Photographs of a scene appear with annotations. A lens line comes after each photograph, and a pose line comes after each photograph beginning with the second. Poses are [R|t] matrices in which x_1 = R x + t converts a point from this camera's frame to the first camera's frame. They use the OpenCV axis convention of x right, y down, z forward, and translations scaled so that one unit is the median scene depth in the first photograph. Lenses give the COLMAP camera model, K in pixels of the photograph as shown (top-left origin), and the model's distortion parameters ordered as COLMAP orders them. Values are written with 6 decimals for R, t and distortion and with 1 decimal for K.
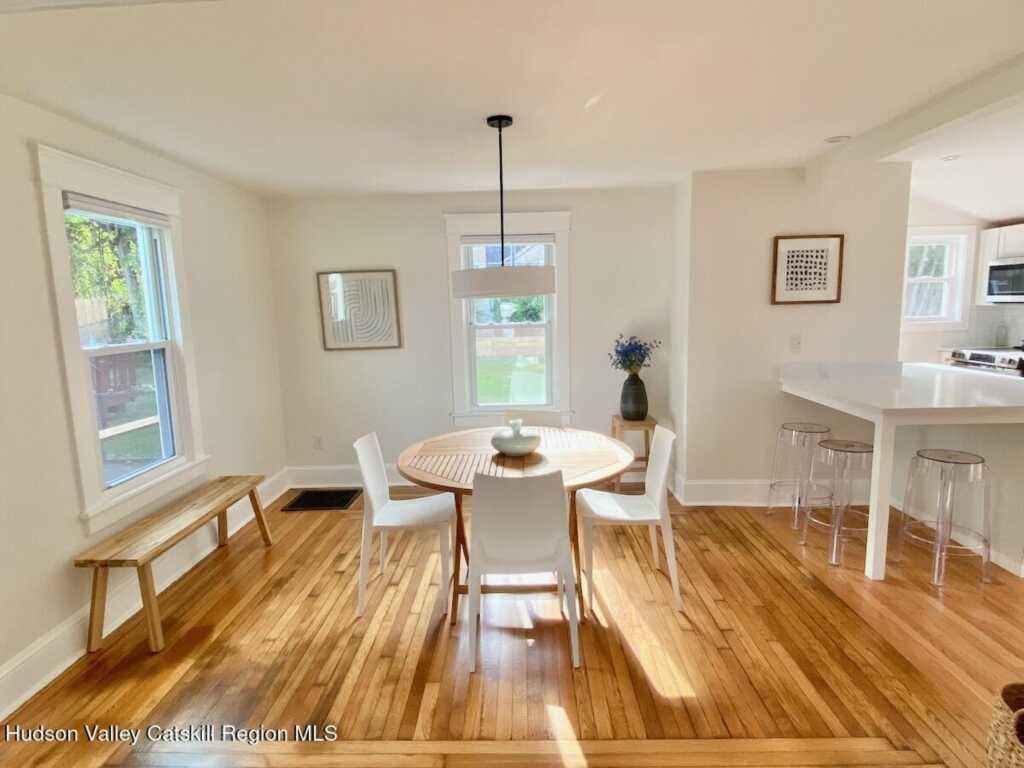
lens RADIAL K [[558.9, 0, 512.0], [0, 558.9, 384.0], [0, 0, 1]] dist [0.006531, -0.000255]
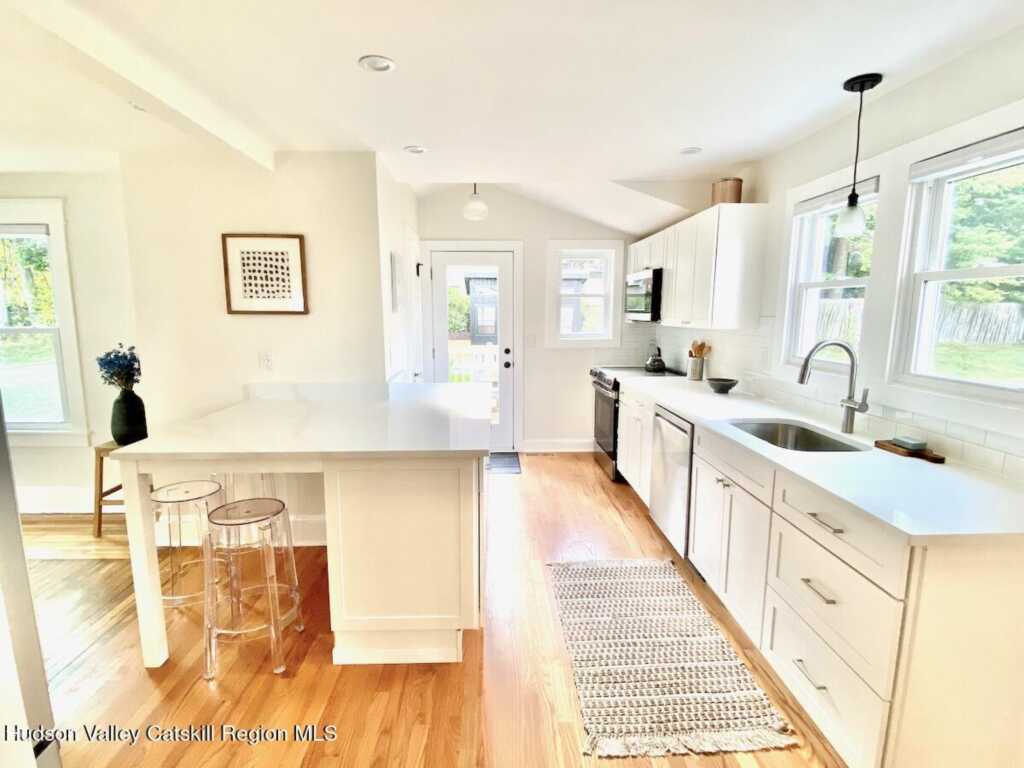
lens RADIAL K [[484.3, 0, 512.0], [0, 484.3, 384.0], [0, 0, 1]] dist [0.003632, 0.000308]
pose [[0.998041, 0.023238, 0.058095, 0.862364], [-0.023284, 0.999729, 0.000116, -0.045375], [-0.058077, -0.001469, 0.998311, 0.236480]]
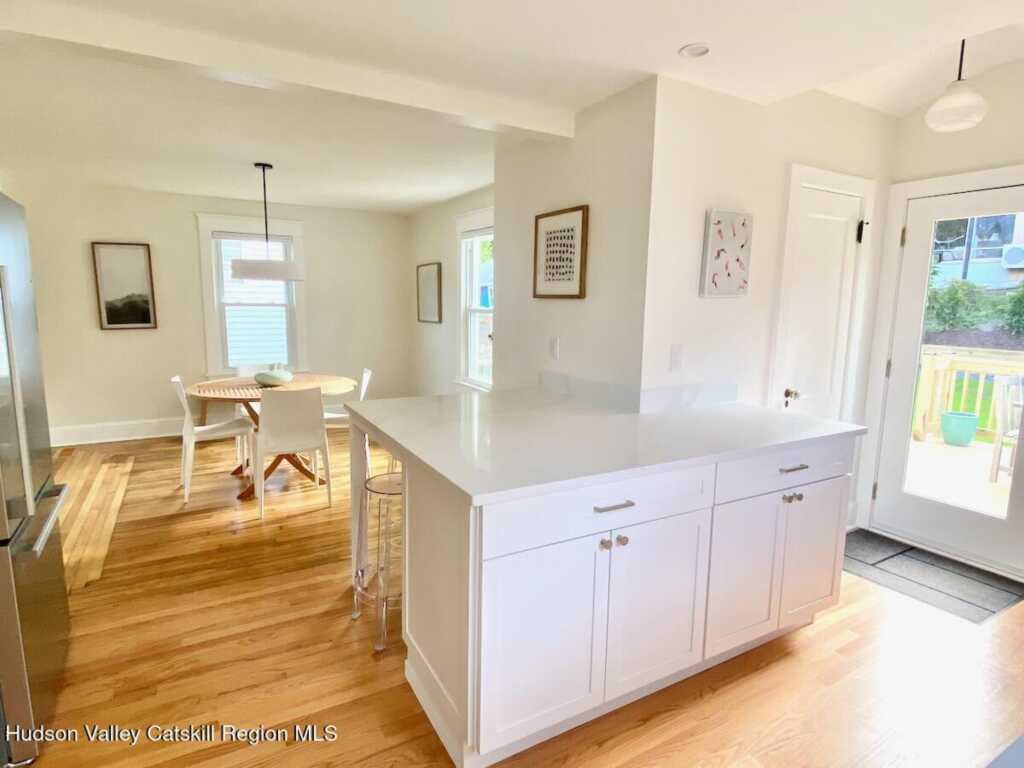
lens RADIAL K [[558.9, 0, 512.0], [0, 558.9, 384.0], [0, 0, 1]] dist [0.006531, -0.000255]
pose [[0.516553, 0.164153, -0.840373, 1.180156], [-0.152238, 0.983421, 0.098519, -0.092977], [0.842613, 0.077046, 0.532980, 0.538969]]
